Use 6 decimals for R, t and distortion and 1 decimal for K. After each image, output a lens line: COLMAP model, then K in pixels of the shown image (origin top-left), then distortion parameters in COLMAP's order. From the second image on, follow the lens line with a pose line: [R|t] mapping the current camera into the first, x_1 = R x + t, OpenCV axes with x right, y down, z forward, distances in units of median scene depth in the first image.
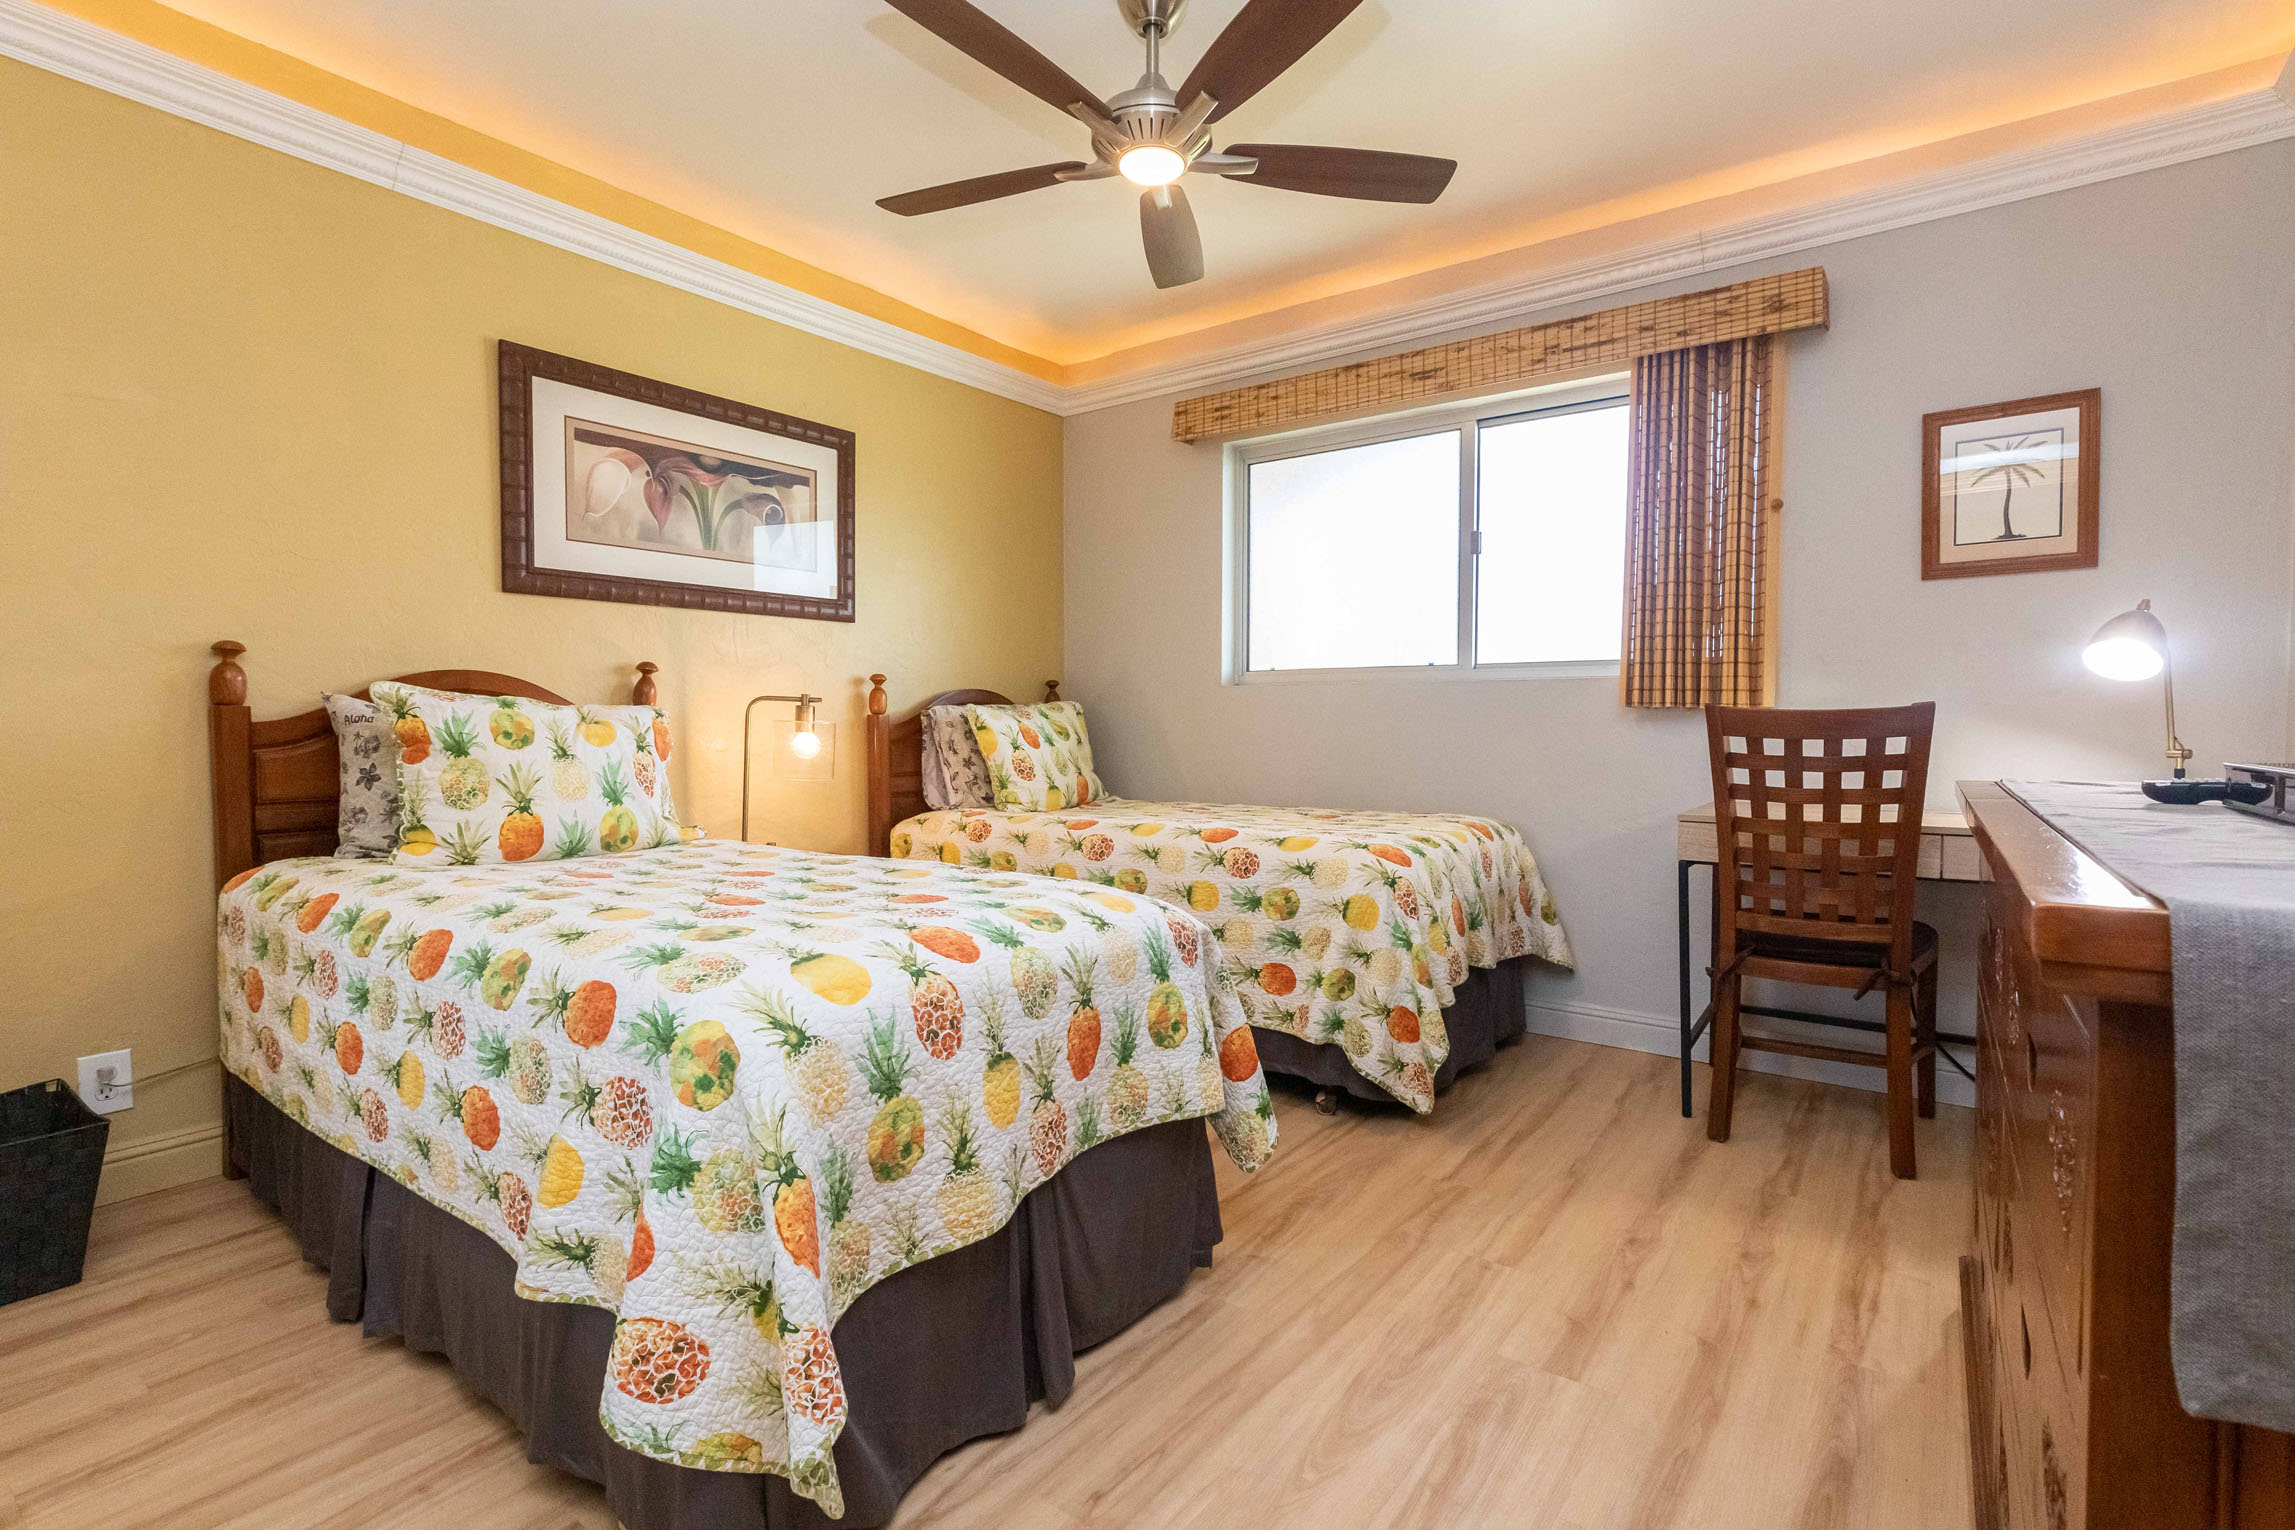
lens RADIAL K [[1068.5, 0, 1147.5], [0, 1068.5, 765.0], [0, 0, 1]] dist [-0.003625, -0.000341]
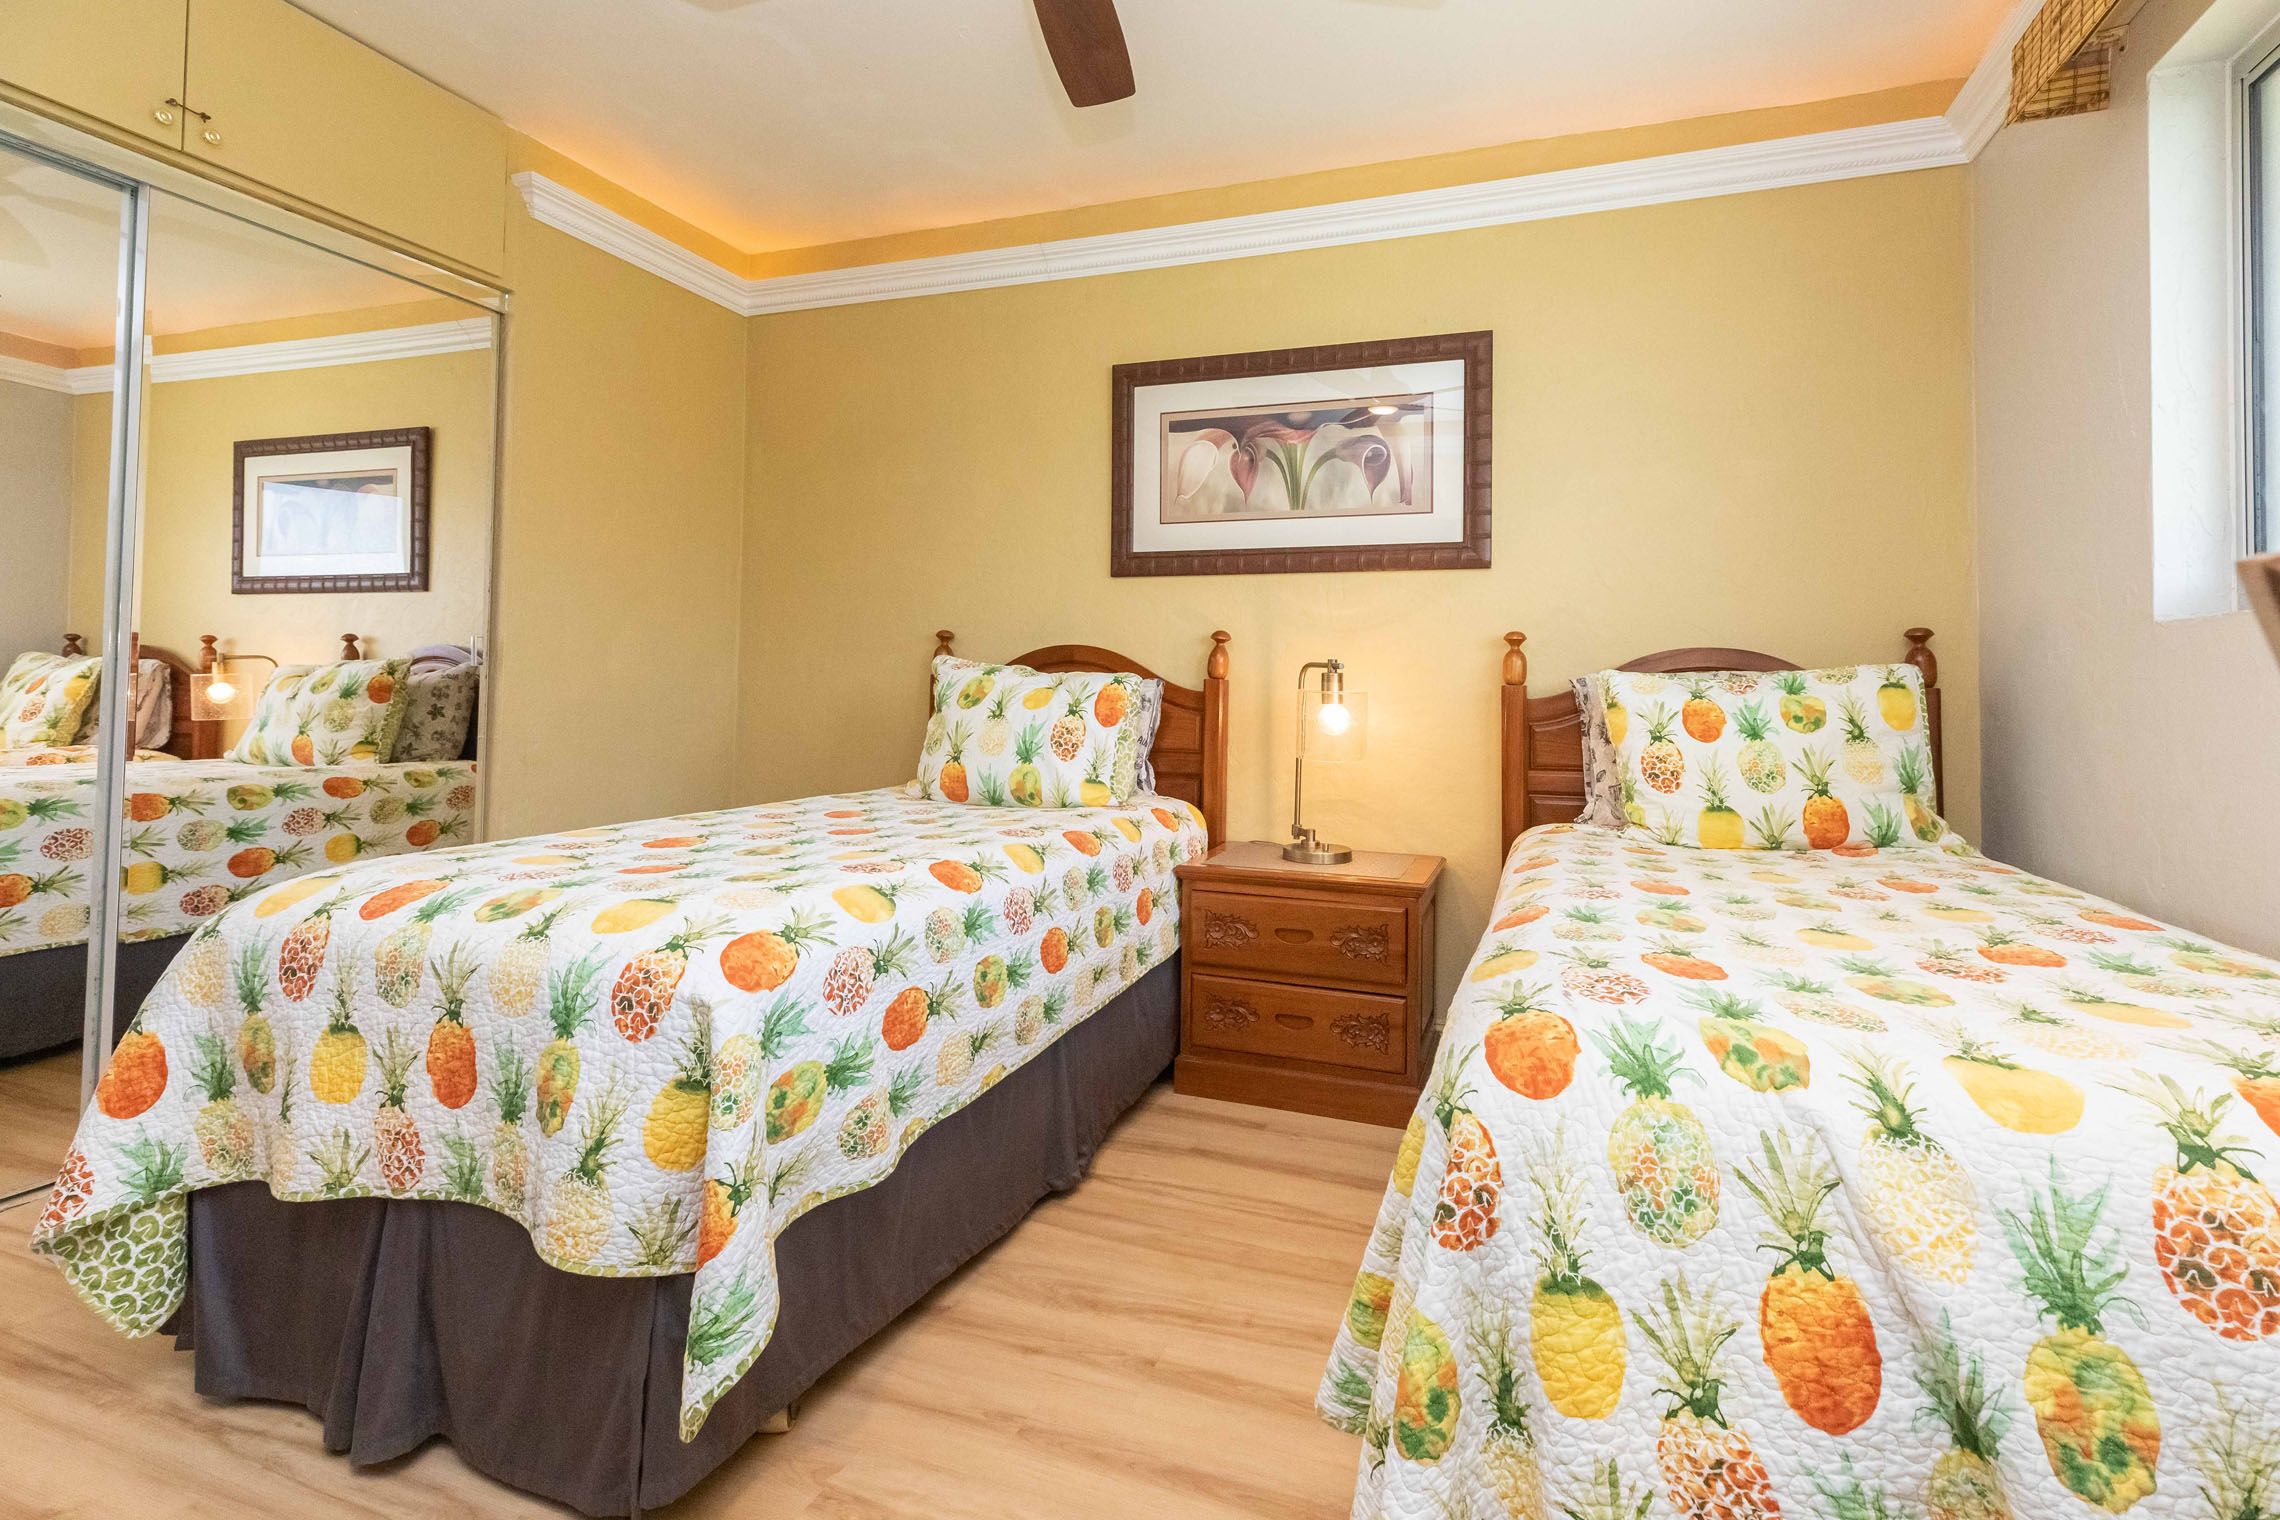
lens RADIAL K [[1054.1, 0, 1142.2], [0, 1054.1, 640.7], [0, 0, 1]] dist [0.002892, 0.000234]
pose [[0.303284, -0.037280, -0.952171, 0.483009], [-0.053896, 0.996964, -0.056200, -0.028183], [0.951375, 0.068362, 0.300354, 0.663757]]
